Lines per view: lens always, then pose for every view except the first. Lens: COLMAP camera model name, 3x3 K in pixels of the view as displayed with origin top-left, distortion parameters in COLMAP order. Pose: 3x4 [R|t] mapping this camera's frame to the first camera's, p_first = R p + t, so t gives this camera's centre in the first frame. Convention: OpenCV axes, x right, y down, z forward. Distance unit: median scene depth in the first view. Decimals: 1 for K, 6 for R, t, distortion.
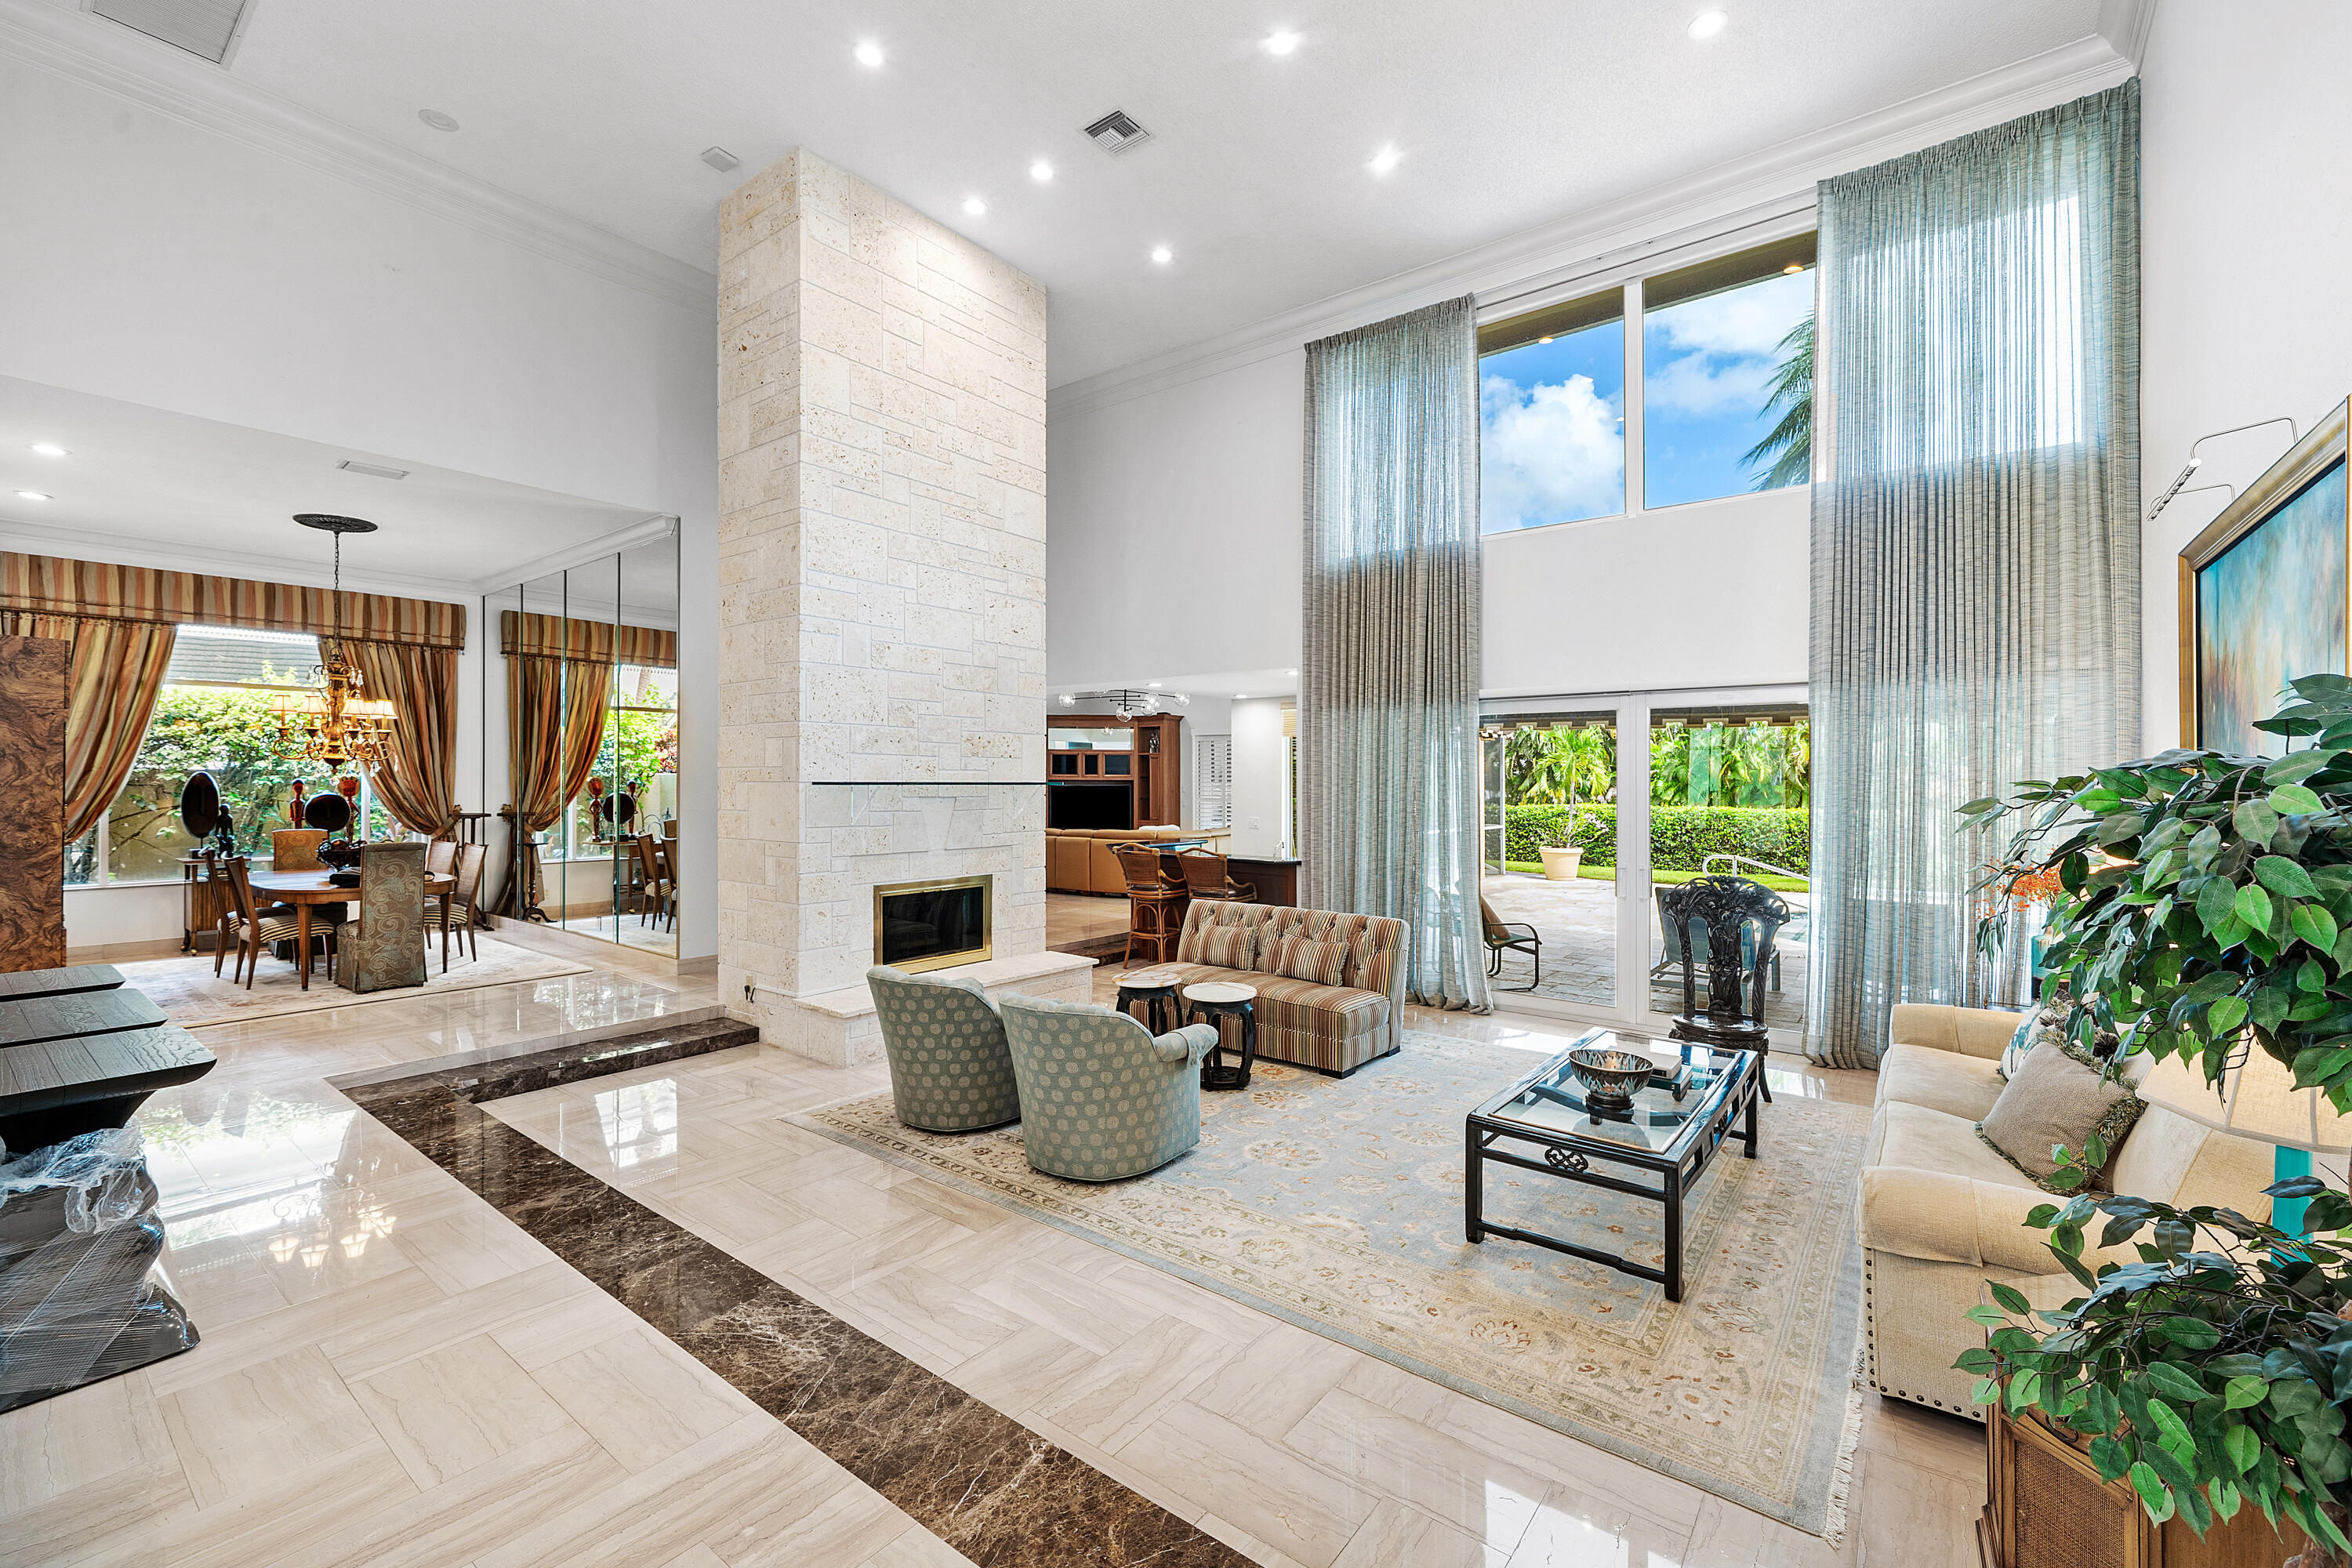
lens RADIAL K [[977.8, 0, 1194.3], [0, 977.8, 775.6], [0, 0, 1]] dist [-0.000188, -0.000403]
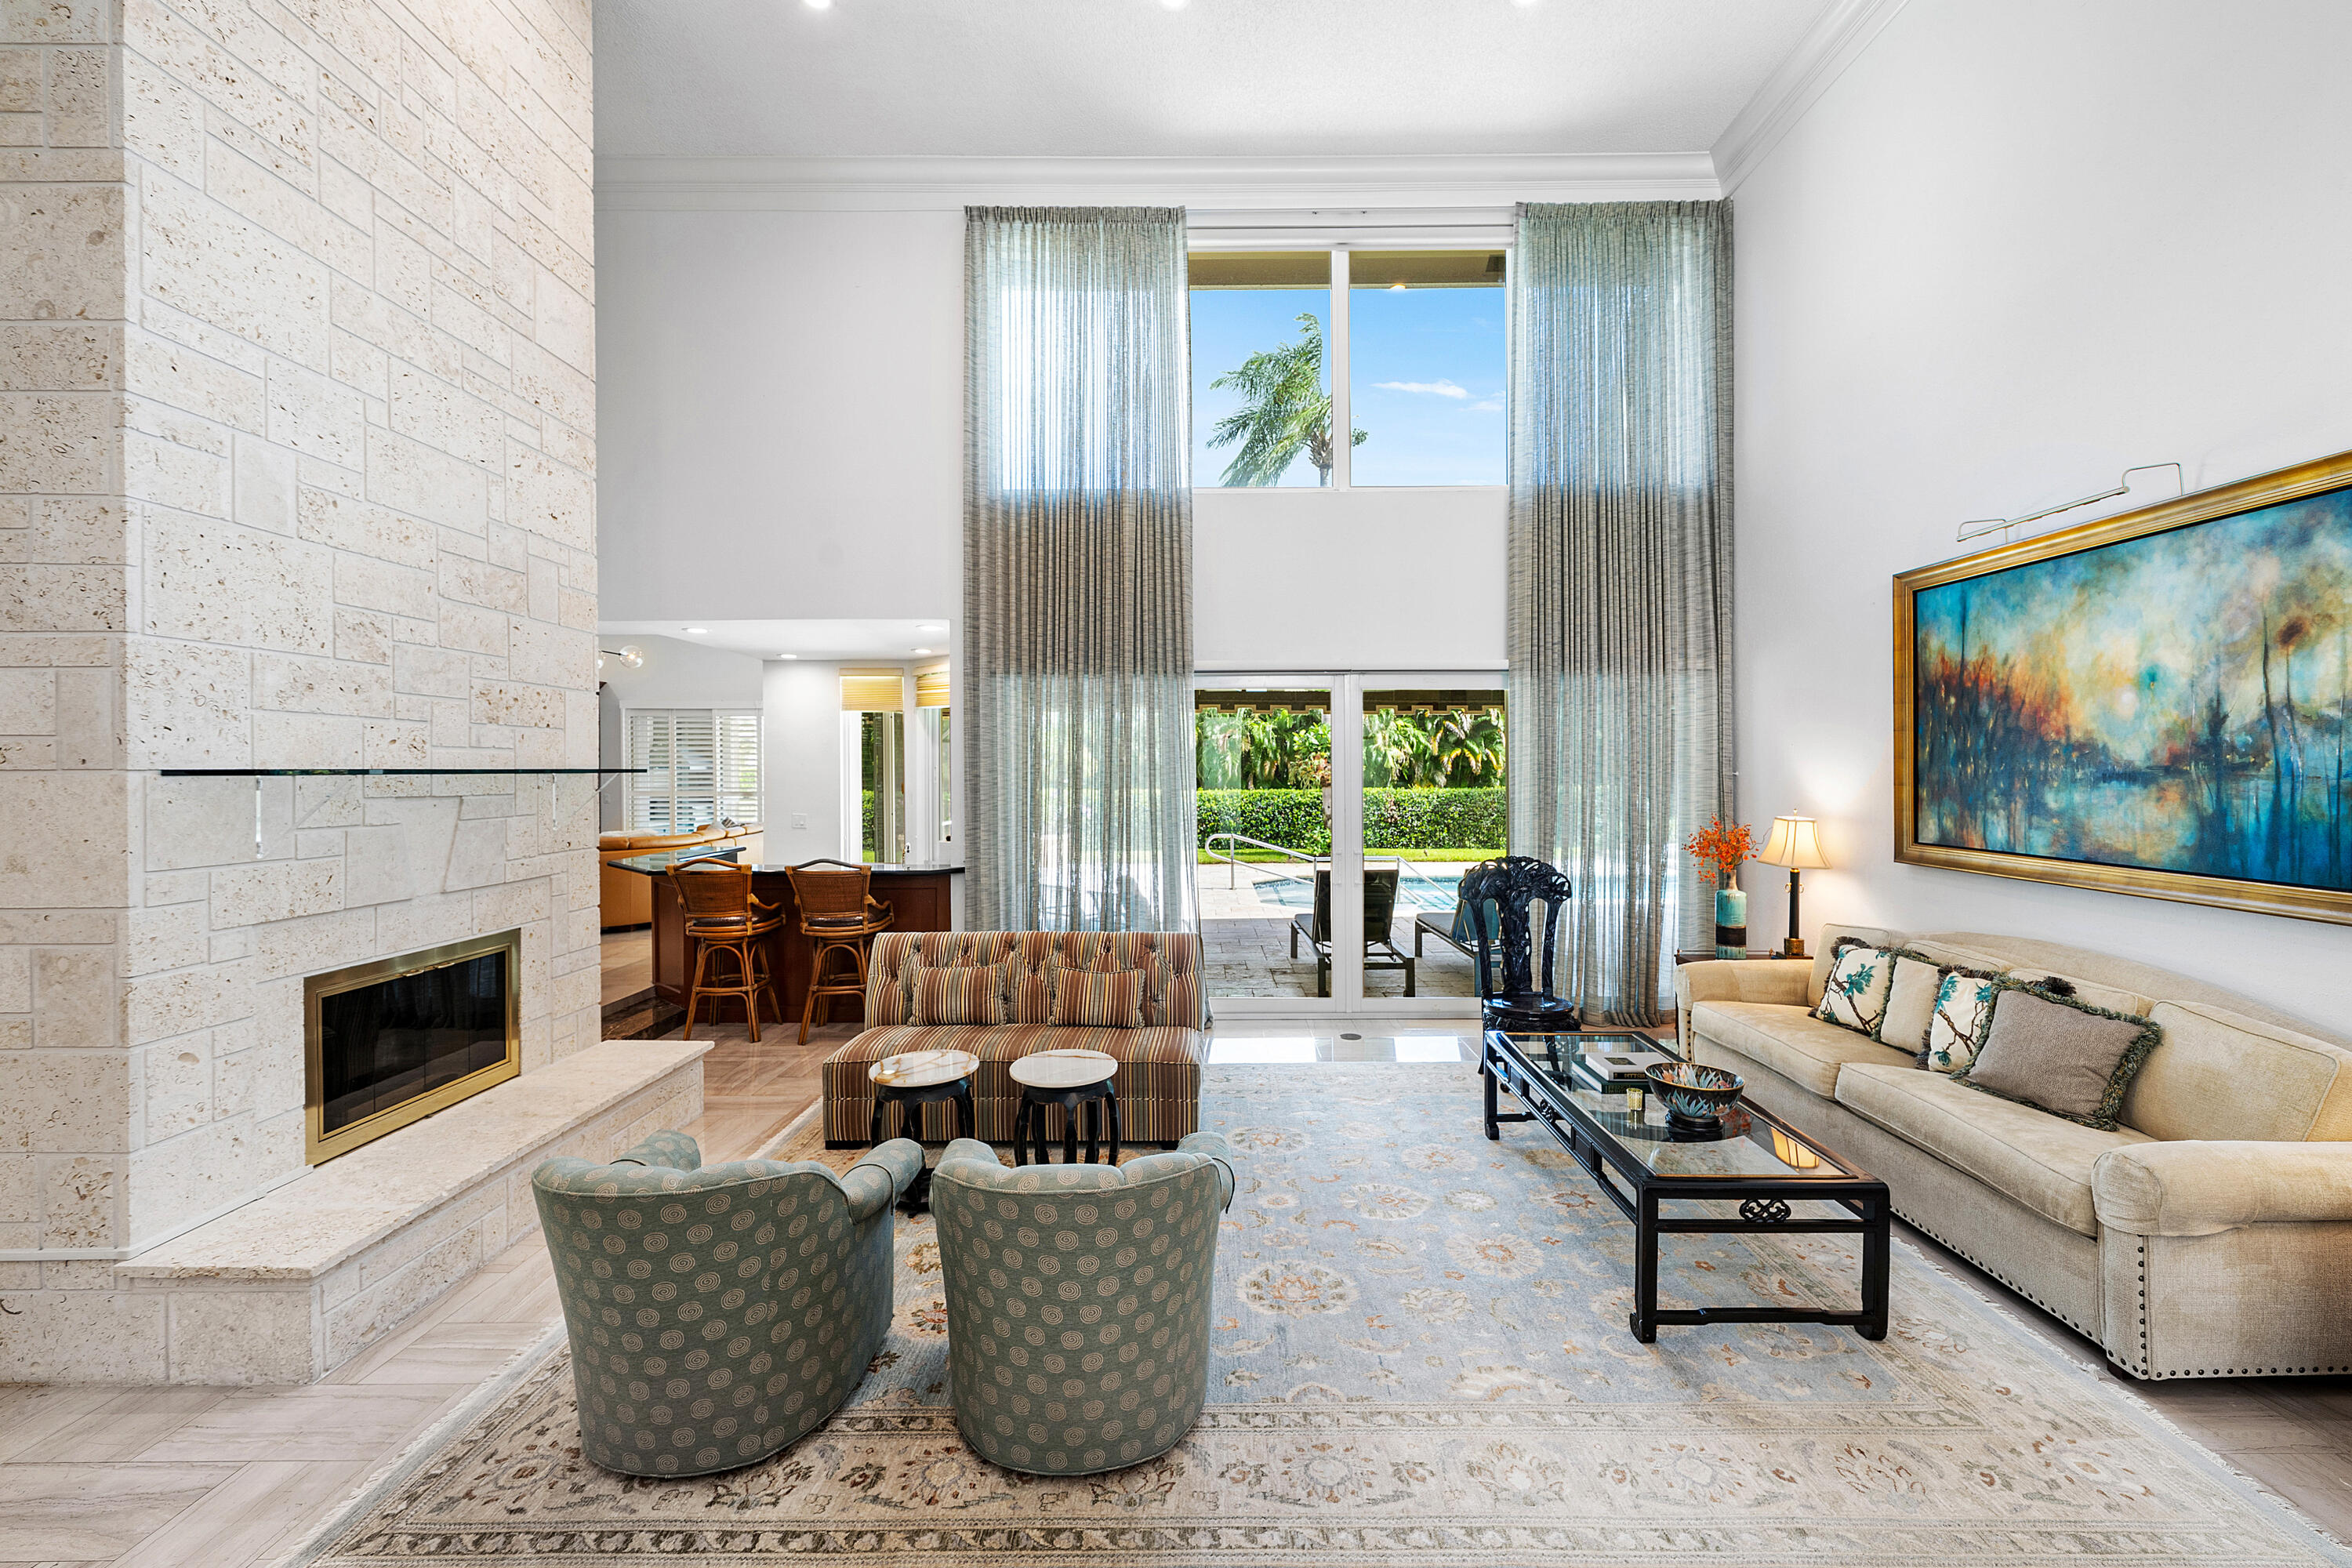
lens RADIAL K [[977.8, 0, 1210.1], [0, 977.8, 767.1], [0, 0, 1]] dist [-0.000188, -0.000403]
pose [[0.794001, -0.004723, 0.607899, -0.261206], [0.002261, 0.999986, 0.004817, 0.003975], [-0.607913, -0.002450, 0.794000, 0.323939]]
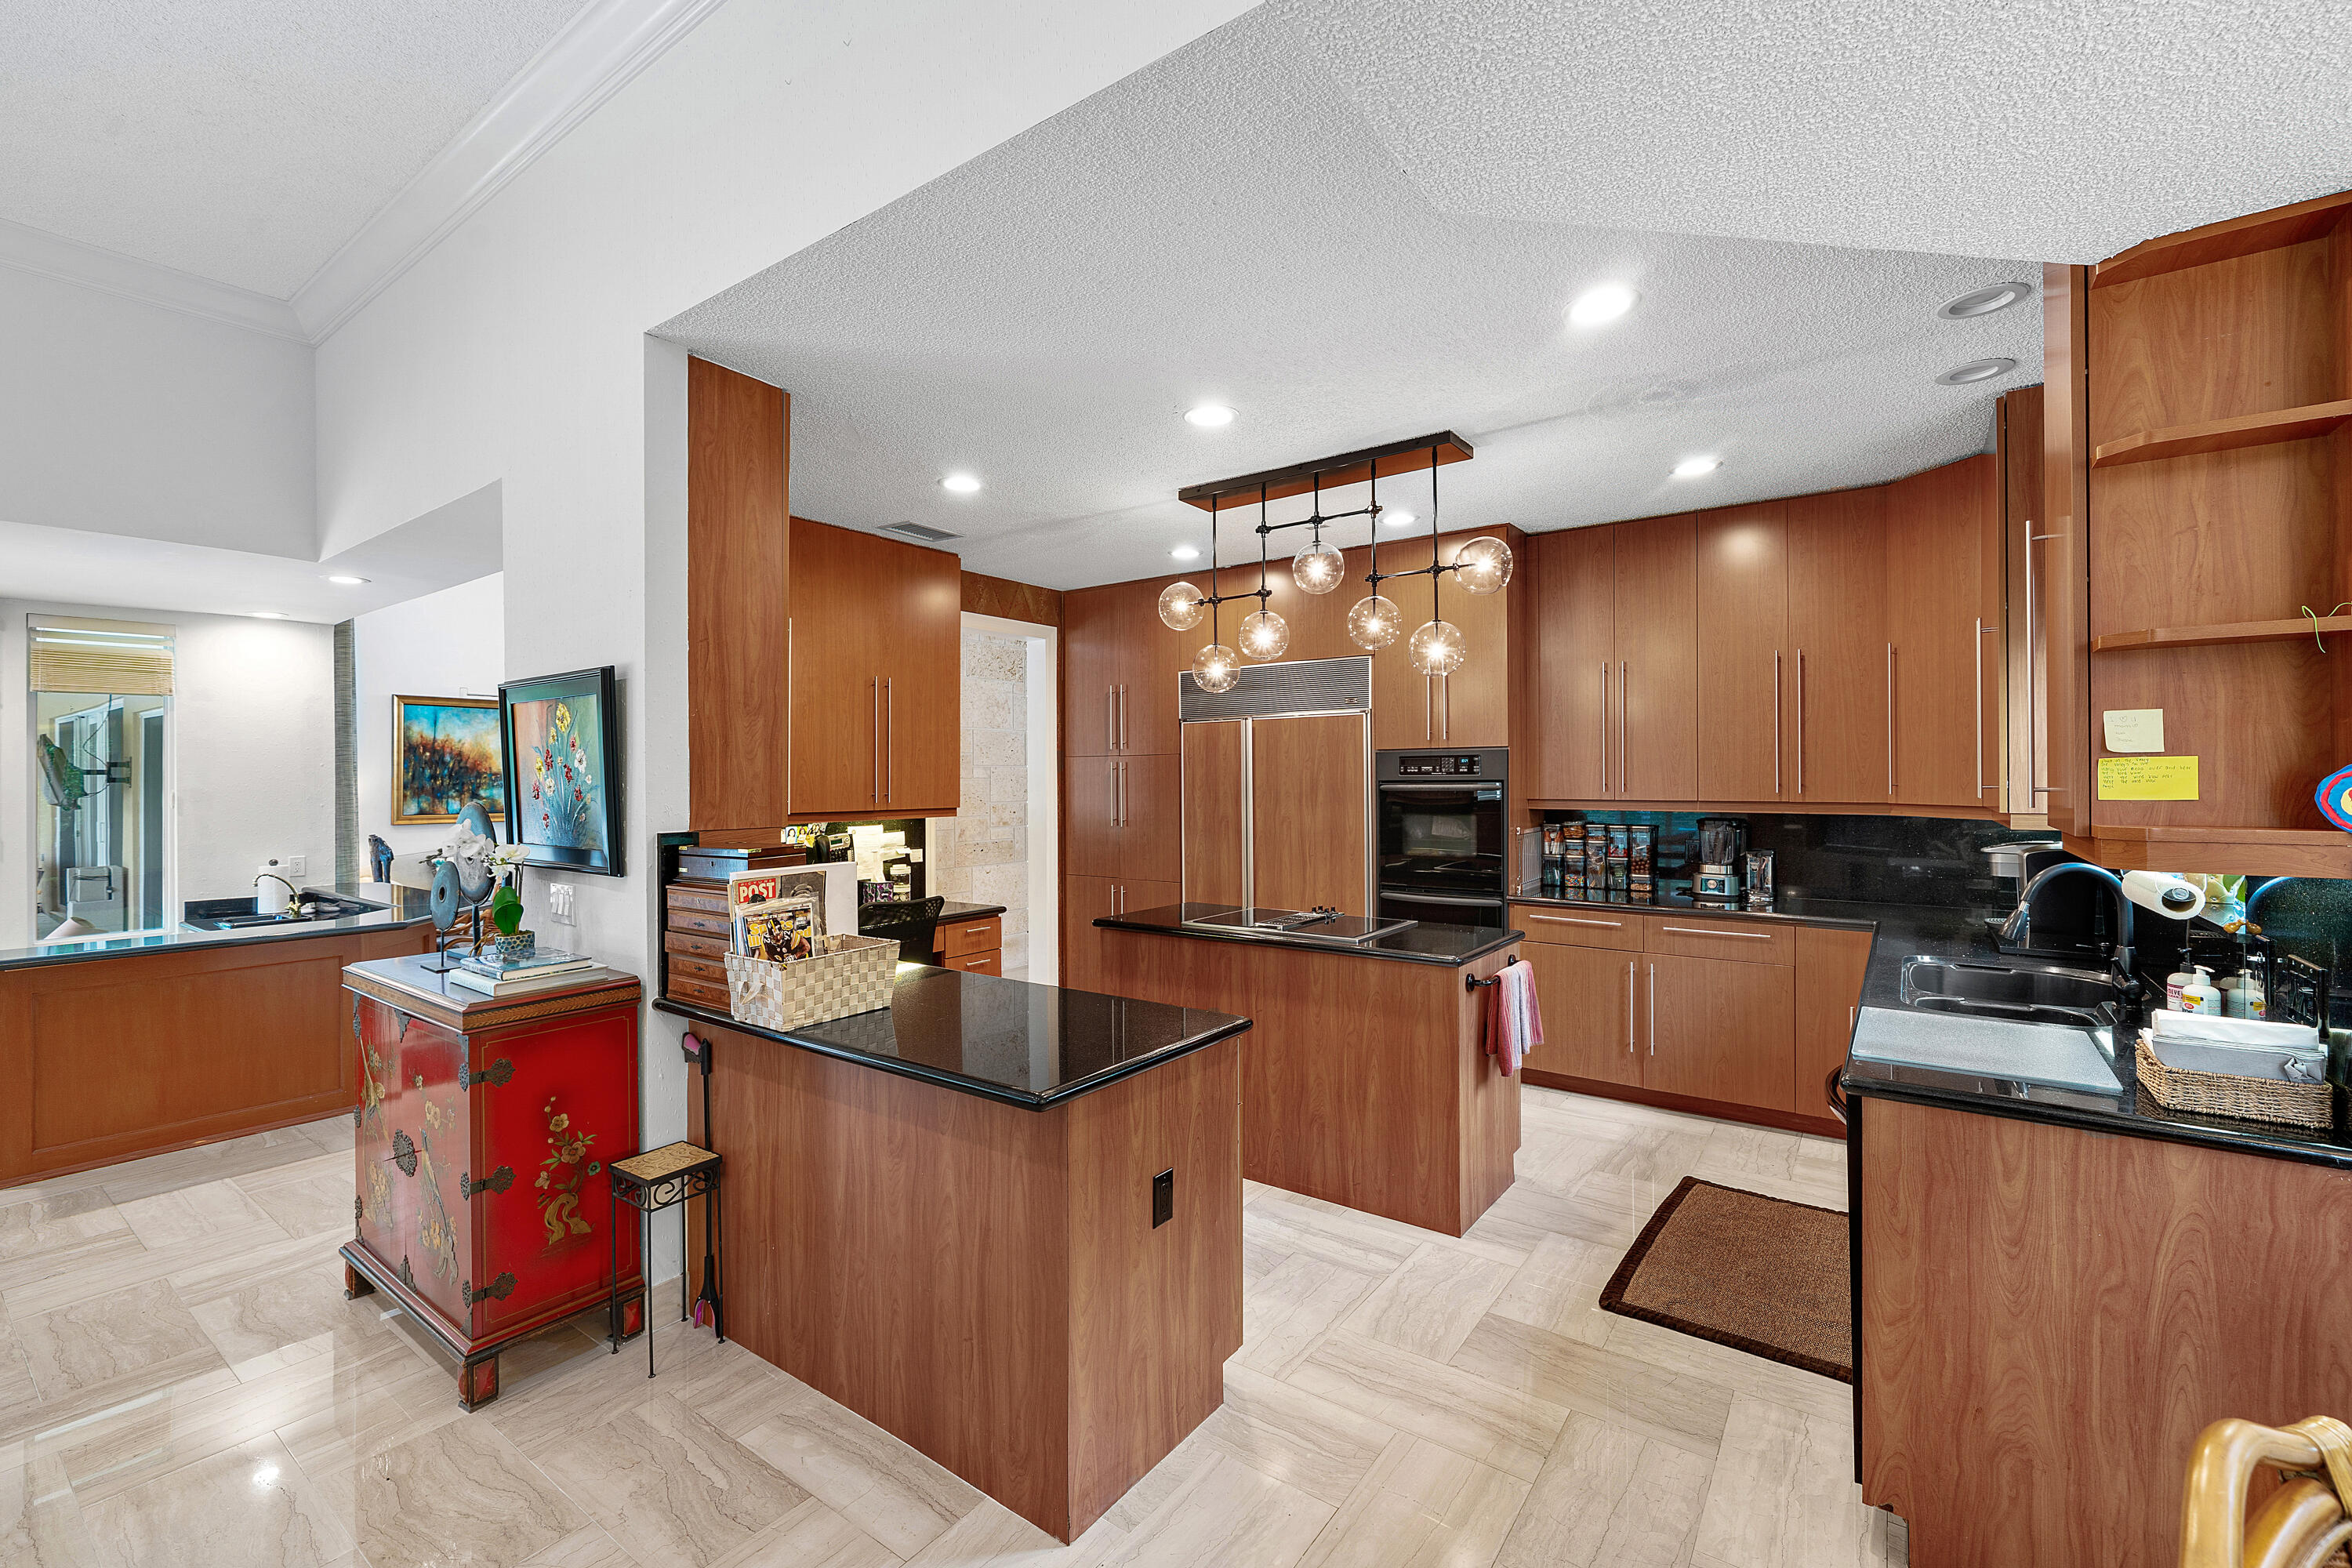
lens RADIAL K [[977.8, 0, 1177.7], [0, 977.8, 771.2], [0, 0, 1]] dist [-0.000188, -0.000403]
pose [[-0.999850, 0.001831, -0.017229, -0.673683], [0.002006, 0.999946, -0.010153, 0.010113], [0.017210, -0.010186, -0.999800, 2.243373]]
